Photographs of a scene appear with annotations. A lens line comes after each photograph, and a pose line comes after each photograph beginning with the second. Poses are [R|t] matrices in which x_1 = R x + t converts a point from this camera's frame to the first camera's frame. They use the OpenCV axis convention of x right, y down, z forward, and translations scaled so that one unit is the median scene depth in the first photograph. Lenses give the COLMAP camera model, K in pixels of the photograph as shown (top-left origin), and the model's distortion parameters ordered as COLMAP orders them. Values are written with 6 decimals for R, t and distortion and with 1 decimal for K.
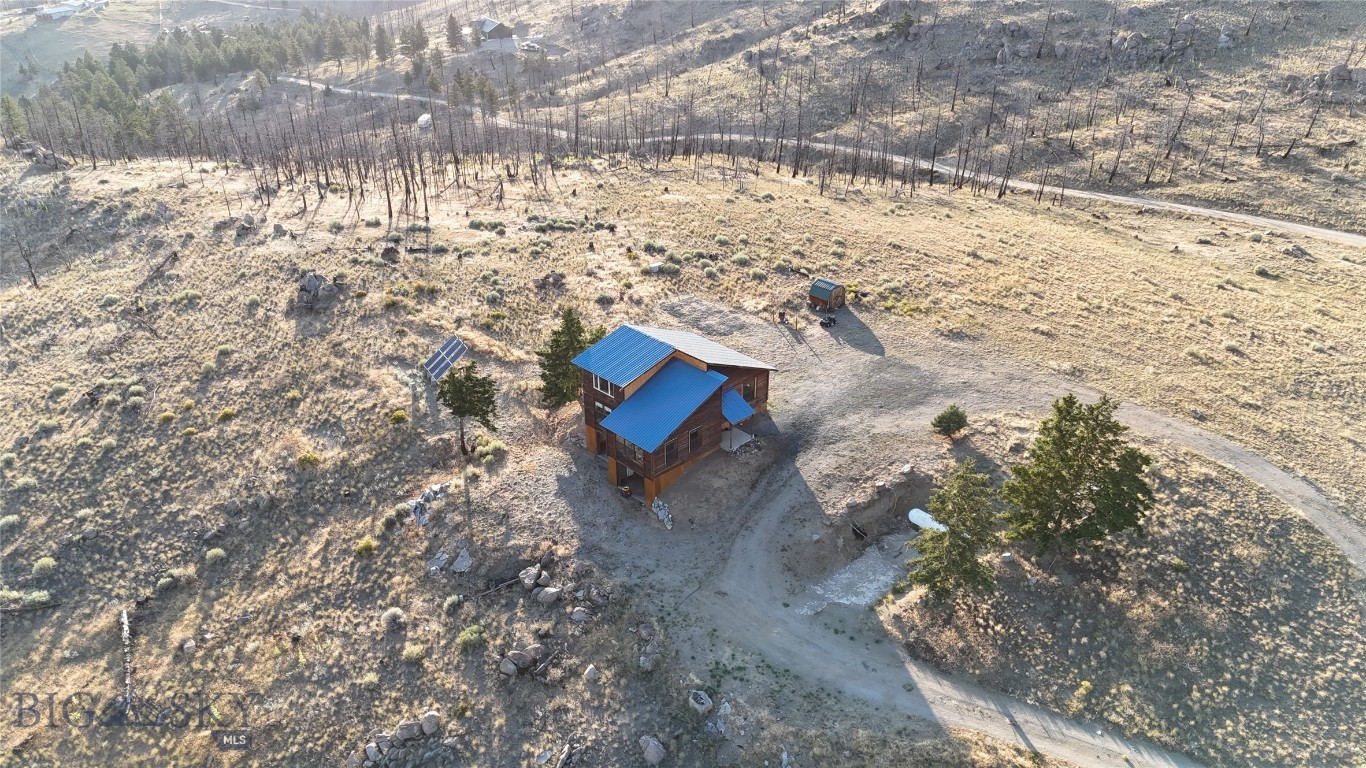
lens RADIAL K [[997.1, 0, 688.3], [0, 997.1, 388.8], [0, 0, 1]] dist [0.089484, -0.100977]
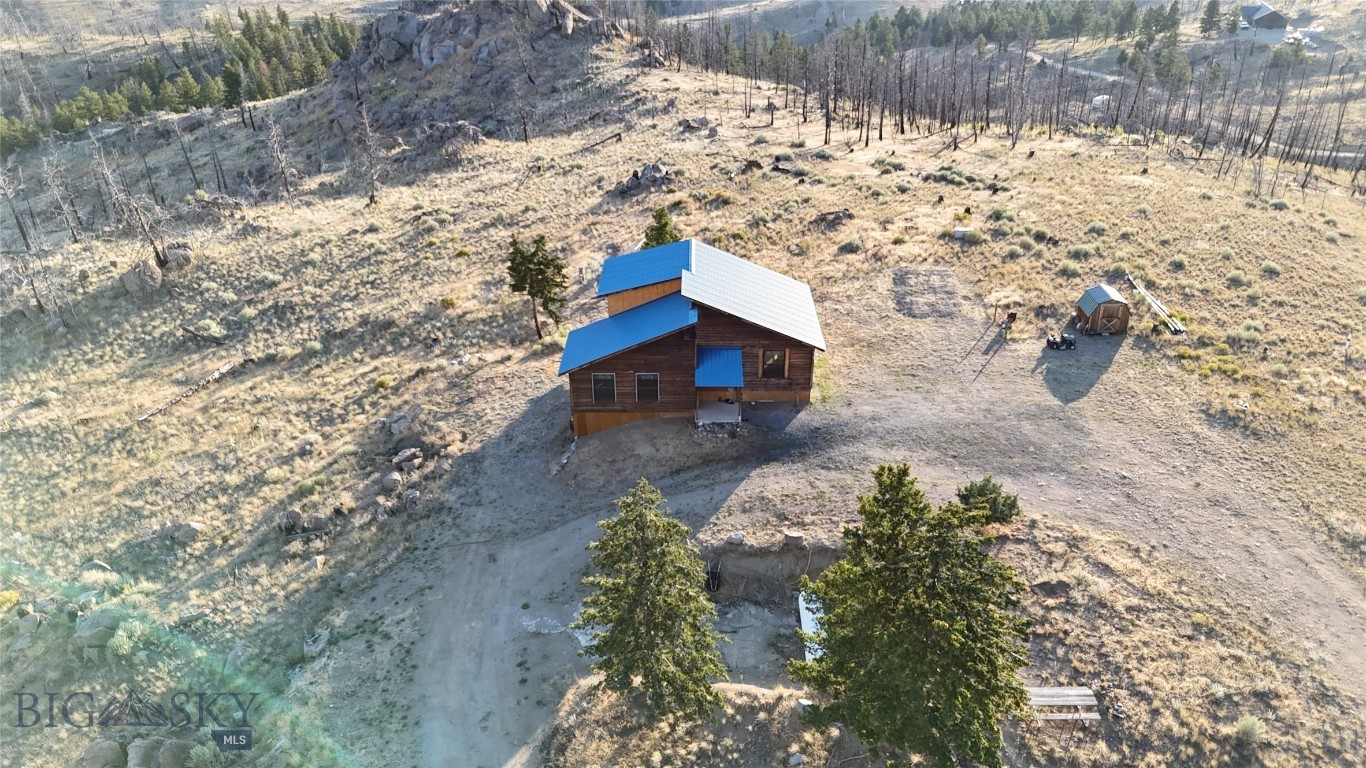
lens RADIAL K [[1002.2, 0, 689.0], [0, 1002.2, 391.8], [0, 0, 1]] dist [0.052629, -0.031300]
pose [[0.716407, 0.323164, -0.618325, 0.384017], [-0.321021, 0.939552, 0.119108, -0.036367], [0.619440, 0.113165, 0.776845, 0.321727]]
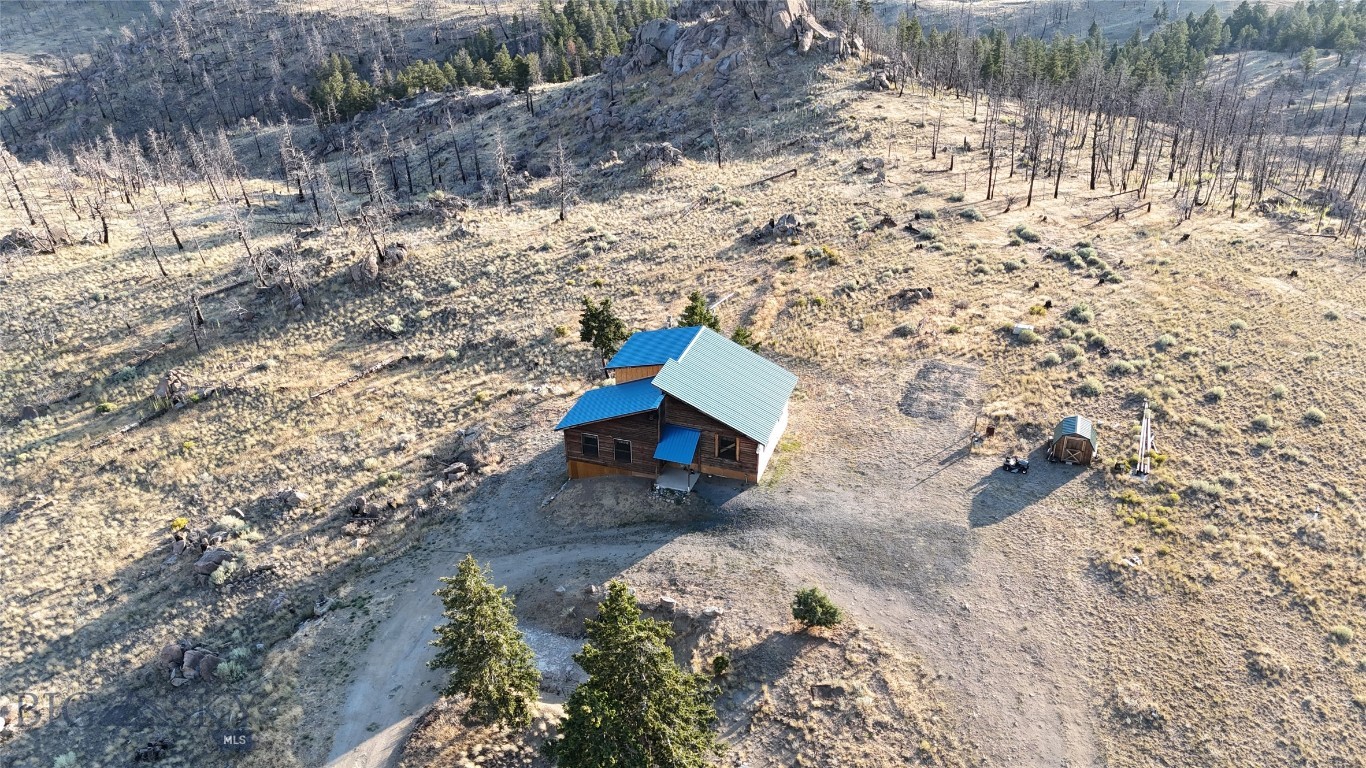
lens RADIAL K [[997.1, 0, 688.3], [0, 997.1, 388.8], [0, 0, 1]] dist [0.089484, -0.100977]
pose [[0.462987, 0.435411, -0.772049, 0.561754], [-0.405151, 0.878668, 0.252576, -0.201118], [0.788350, 0.195857, 0.583219, 0.369317]]
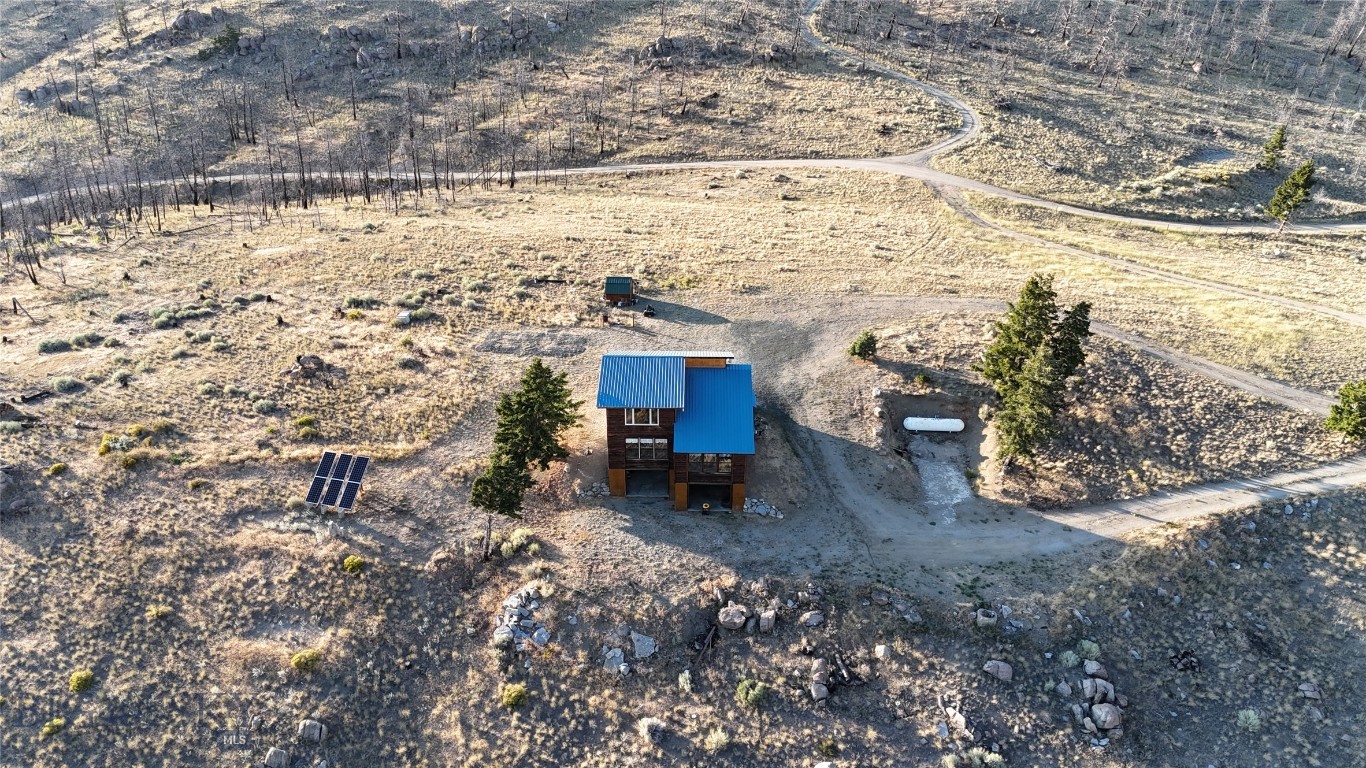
lens RADIAL K [[997.1, 0, 688.3], [0, 997.1, 388.8], [0, 0, 1]] dist [0.089484, -0.100977]
pose [[0.702742, -0.322071, 0.634369, -0.505410], [0.323729, 0.938764, 0.117992, -0.098945], [-0.633524, 0.122446, 0.763973, 0.191554]]
